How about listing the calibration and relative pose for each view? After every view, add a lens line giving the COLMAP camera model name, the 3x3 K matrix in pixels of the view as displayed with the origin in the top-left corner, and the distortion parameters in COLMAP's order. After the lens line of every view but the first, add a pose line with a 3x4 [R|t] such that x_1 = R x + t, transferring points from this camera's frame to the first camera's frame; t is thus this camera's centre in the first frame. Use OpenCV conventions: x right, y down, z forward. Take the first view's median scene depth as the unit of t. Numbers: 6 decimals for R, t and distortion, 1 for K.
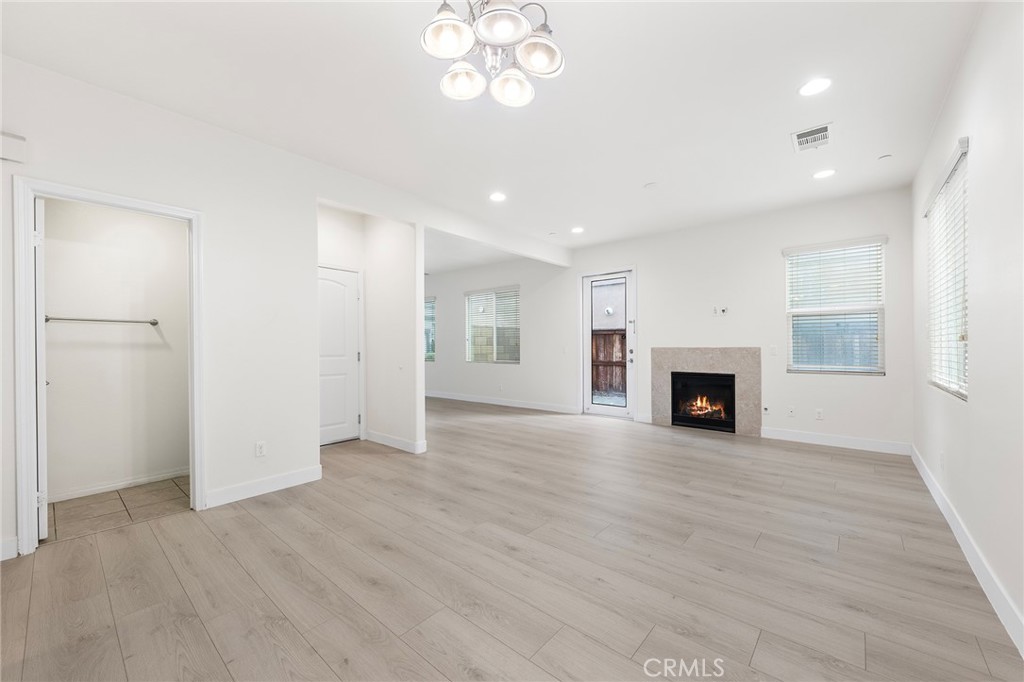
lens RADIAL K [[382.0, 0, 529.7], [0, 382.0, 345.4], [0, 0, 1]] dist [-0.000955, -0.000194]
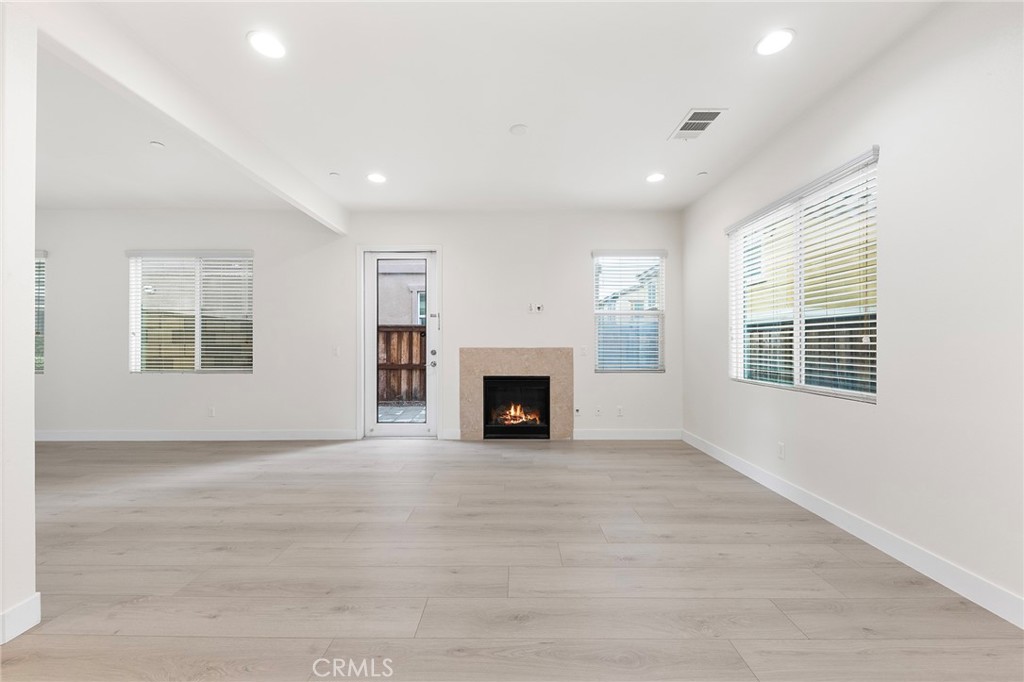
lens RADIAL K [[359.5, 0, 497.5], [0, 359.5, 346.2], [0, 0, 1]] dist [-0.000864, -0.000576]
pose [[0.776718, 0.002025, 0.629846, -0.126335], [-0.007592, 0.999952, 0.006147, -0.004112], [-0.629803, -0.009556, 0.776696, 0.393007]]
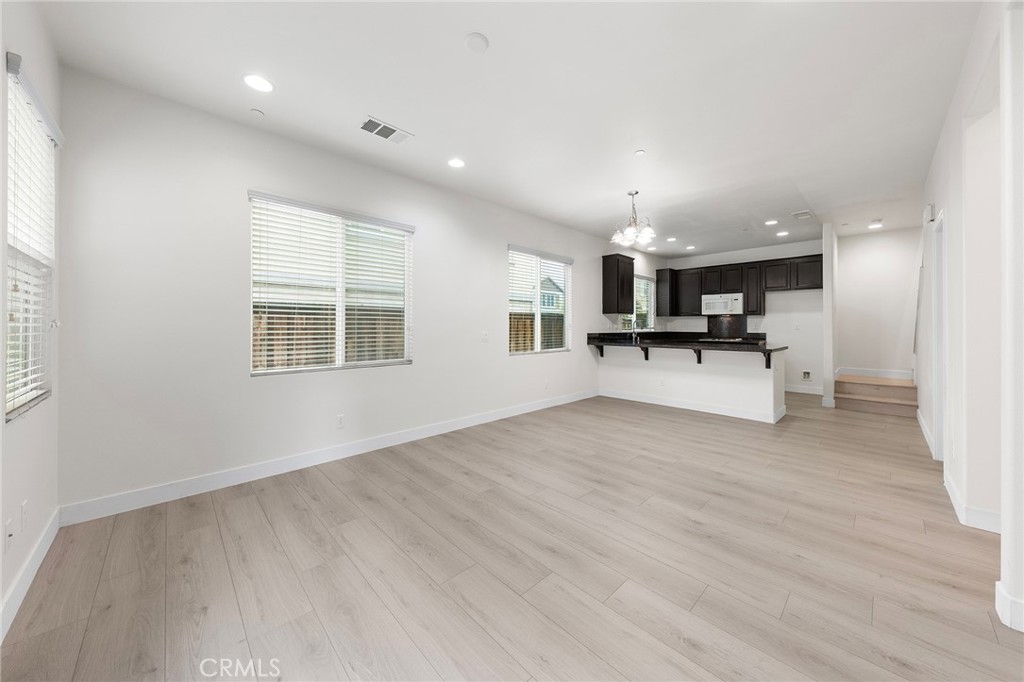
lens RADIAL K [[337.1, 0, 567.3], [0, 337.1, 325.4], [0, 0, 1]] dist [0.000989, 0.000102]
pose [[-0.999980, 0.000562, -0.006234, 0.154603], [0.000605, 0.999976, -0.006908, -0.018323], [0.006230, -0.006911, -0.999957, 1.211657]]
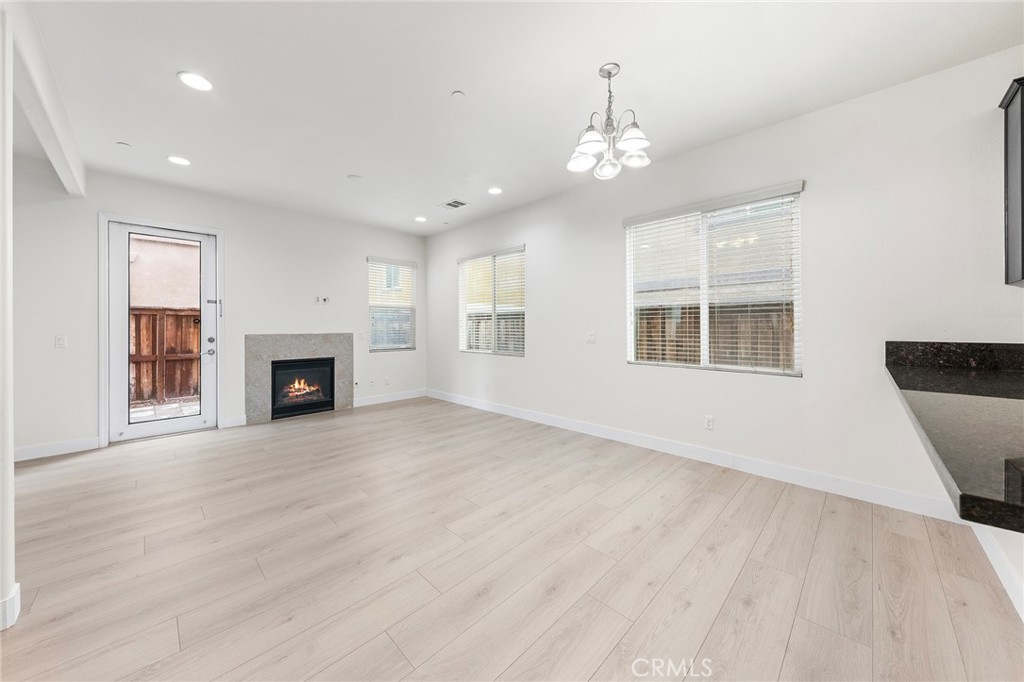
lens RADIAL K [[384.0, 0, 497.9], [0, 384.0, 328.3], [0, 0, 1]] dist [0.017871, -0.000992]
pose [[0.075208, 0.000589, 0.997168, -0.565452], [-0.005218, 0.999986, -0.000197, -0.012876], [-0.997154, -0.005189, 0.075210, 0.435412]]
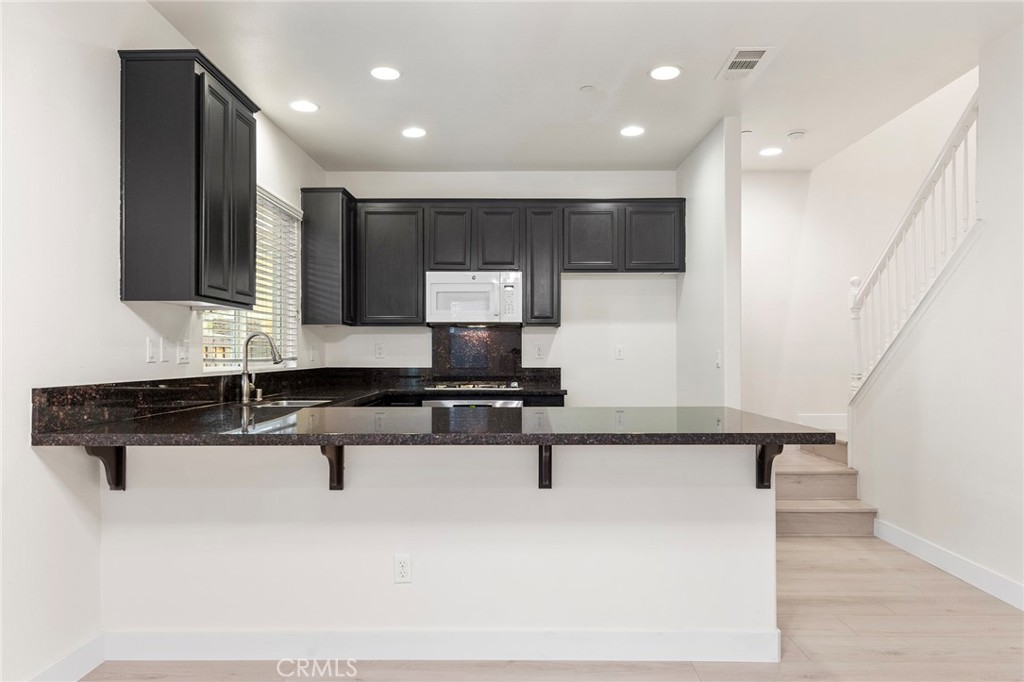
lens RADIAL K [[613.0, 0, 501.5], [0, 613.0, 351.9], [0, 0, 1]] dist [0.008237, -0.001116]
pose [[-0.777405, 0.003472, -0.628991, 0.086422], [0.009698, 0.999932, -0.006466, -0.018337], [0.628926, -0.011126, -0.777386, 0.492995]]
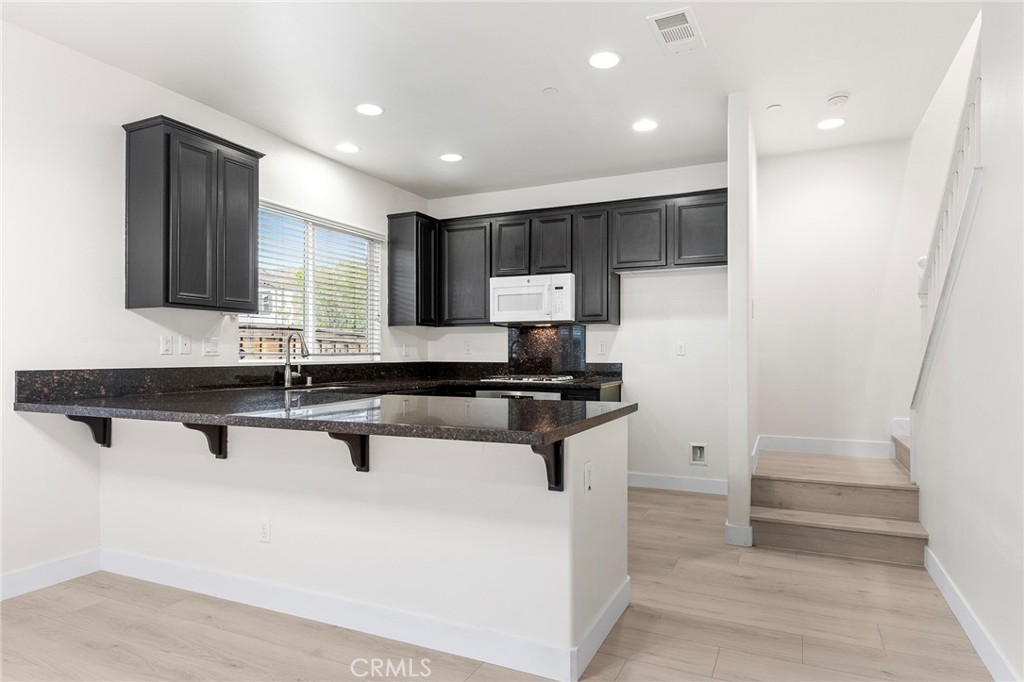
lens RADIAL K [[528.5, 0, 537.0], [0, 528.5, 353.3], [0, 0, 1]] dist [0.010051, -0.000917]
pose [[-0.955432, 0.005436, -0.295162, -0.306601], [0.007799, 0.999946, -0.006829, -0.007476], [0.295109, -0.008827, -0.955423, 0.626878]]
